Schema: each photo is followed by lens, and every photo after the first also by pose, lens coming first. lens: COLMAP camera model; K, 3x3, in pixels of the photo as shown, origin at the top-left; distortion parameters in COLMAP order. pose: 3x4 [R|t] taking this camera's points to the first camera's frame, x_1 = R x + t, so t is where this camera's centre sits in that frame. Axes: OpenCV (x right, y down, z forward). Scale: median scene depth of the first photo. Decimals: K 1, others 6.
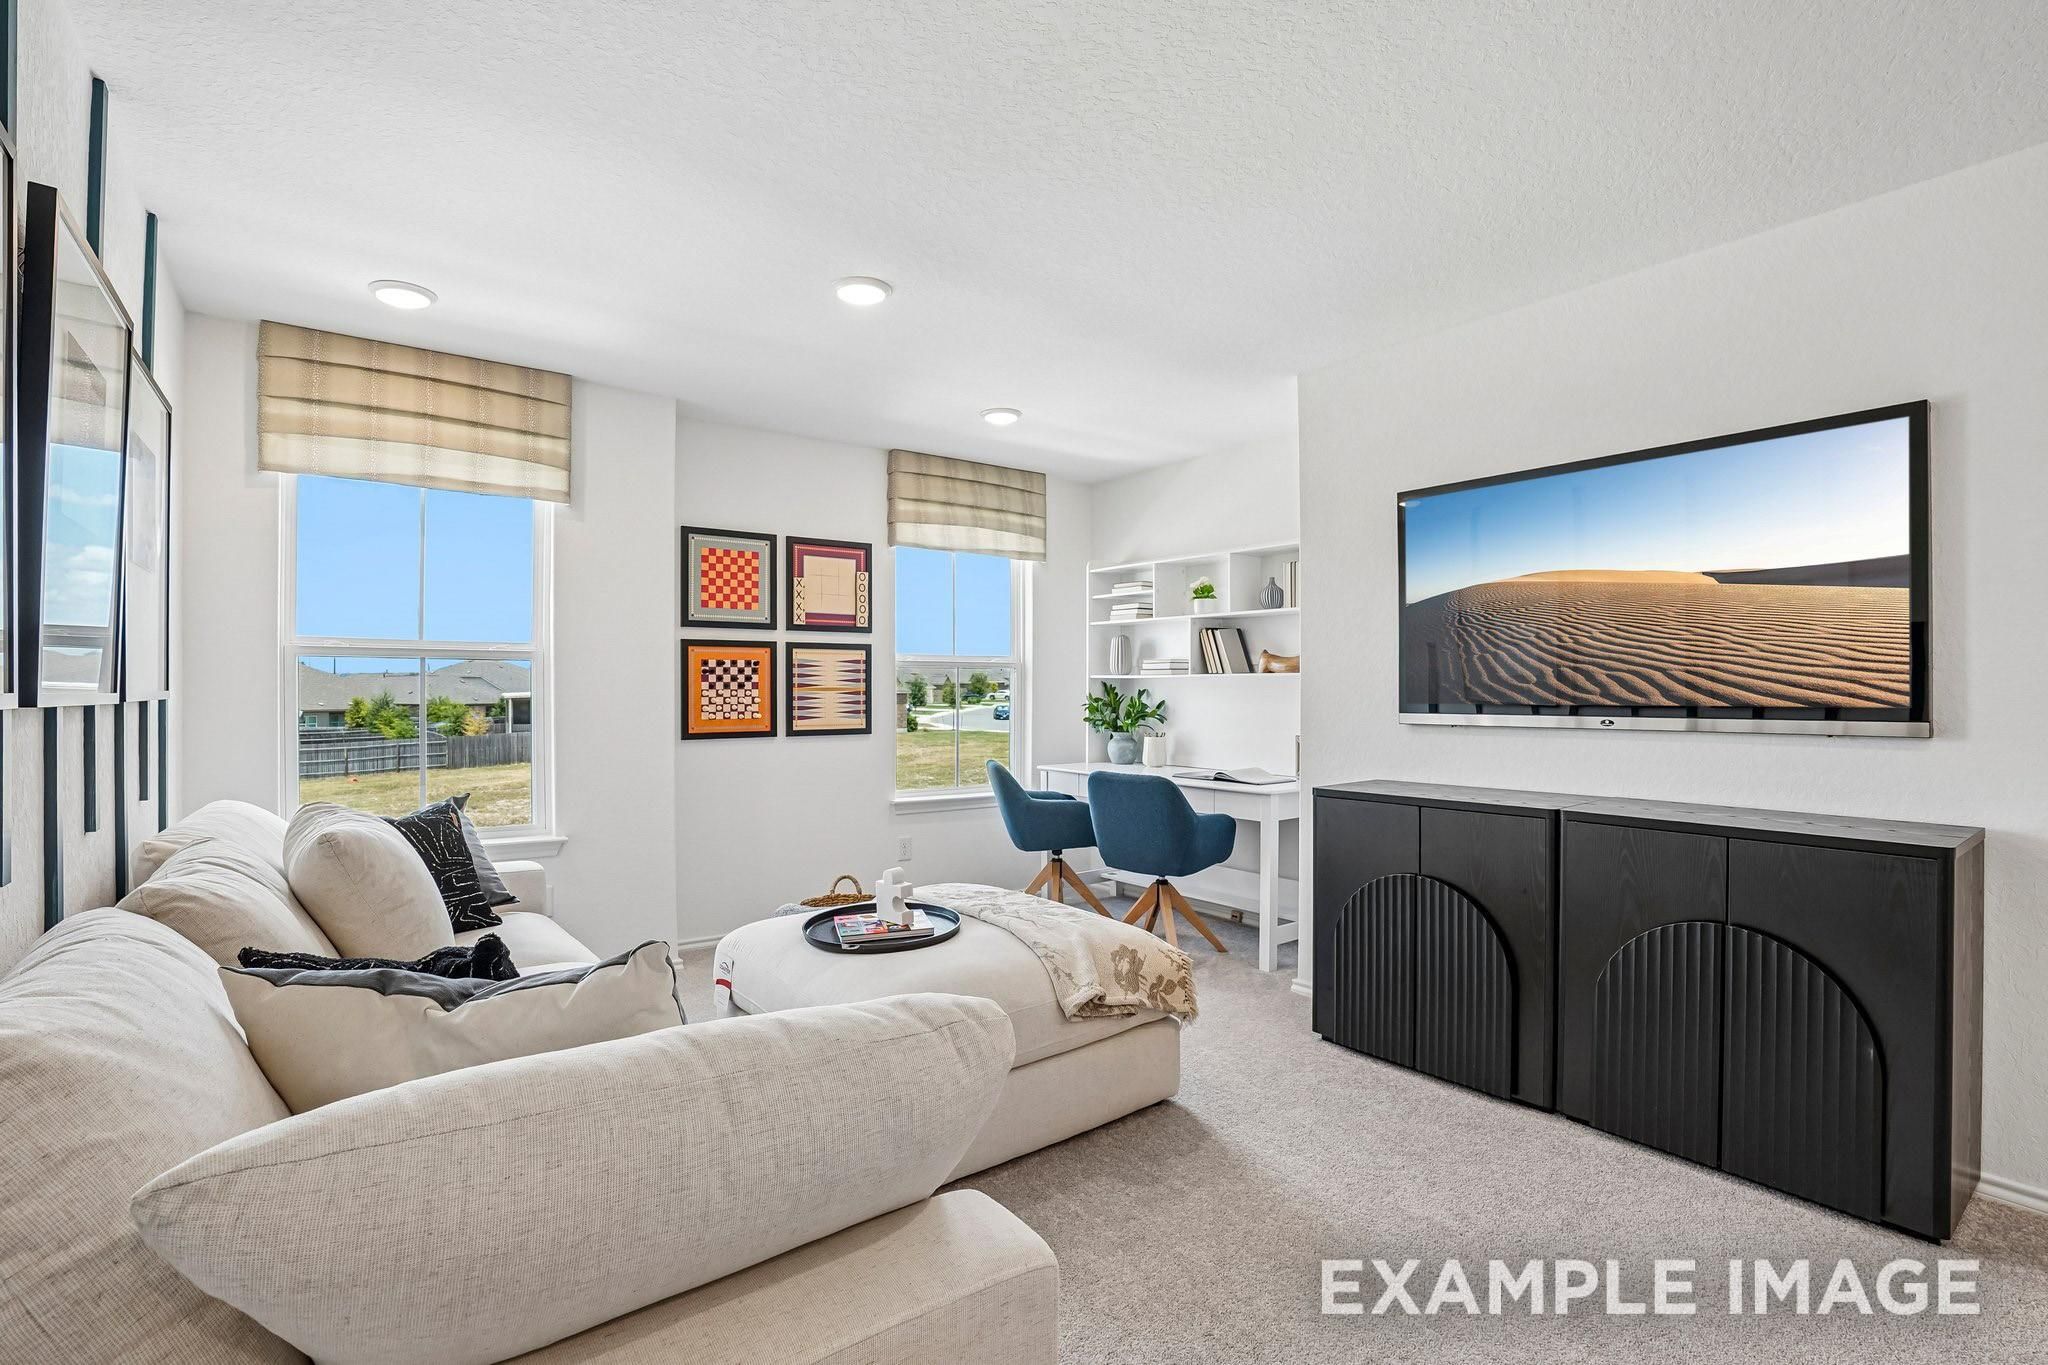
lens RADIAL K [[957.6, 0, 1018.1], [0, 957.6, 690.2], [0, 0, 1]] dist [-0.000135, 0.000039]
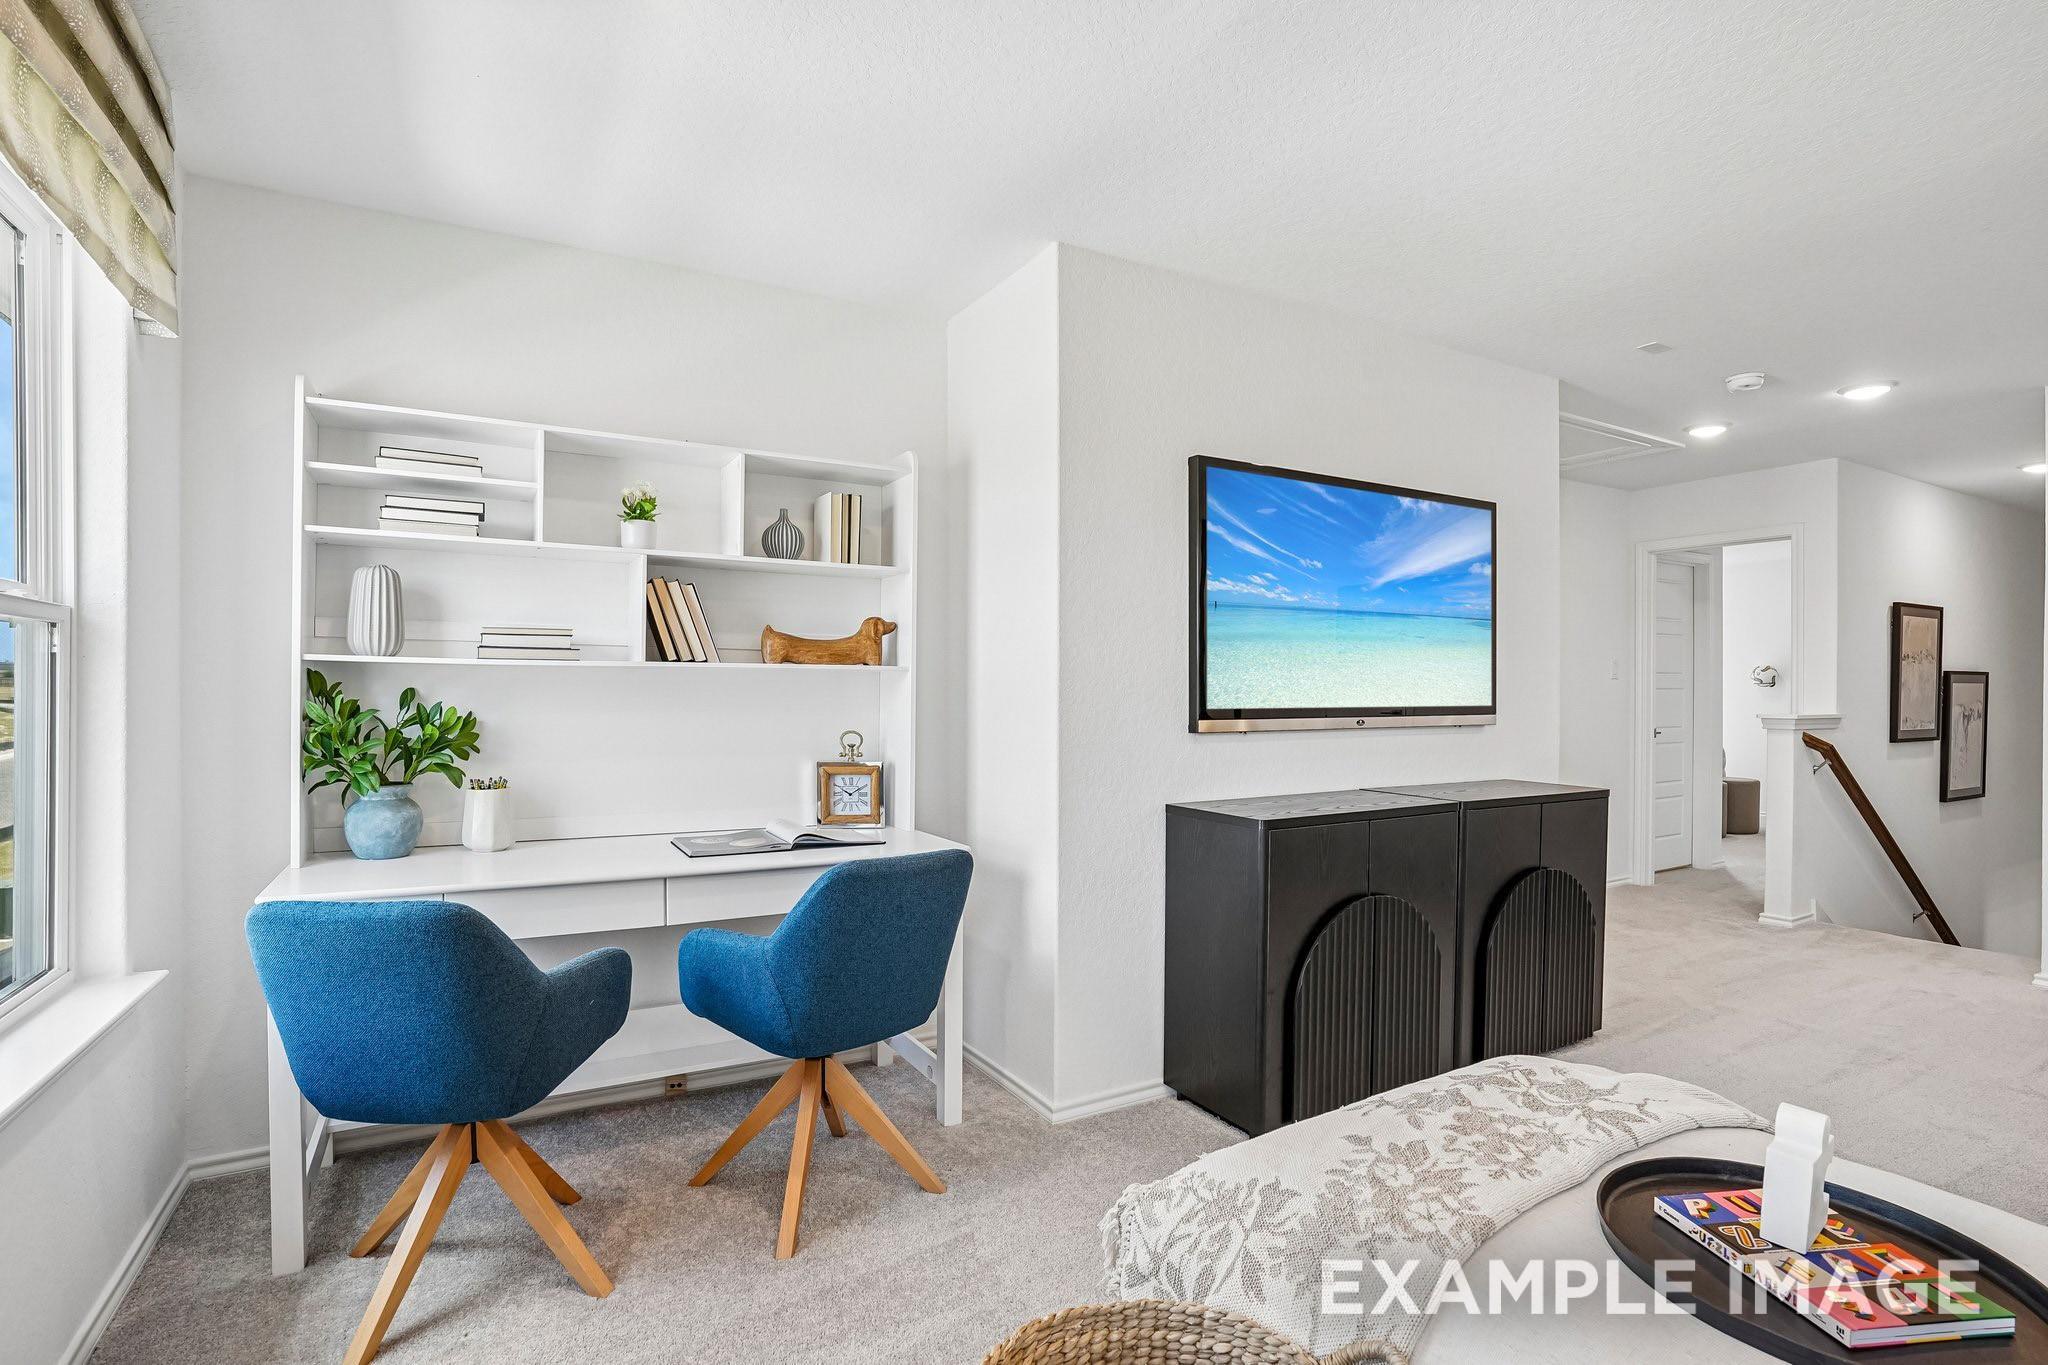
lens RADIAL K [[957.6, 0, 1018.1], [0, 957.6, 690.2], [0, 0, 1]] dist [-0.000135, 0.000039]
pose [[0.149535, -0.000746, 0.988756, -0.307871], [-0.004302, 0.999990, 0.001405, -0.002245], [-0.988747, -0.004463, 0.149531, 0.704677]]
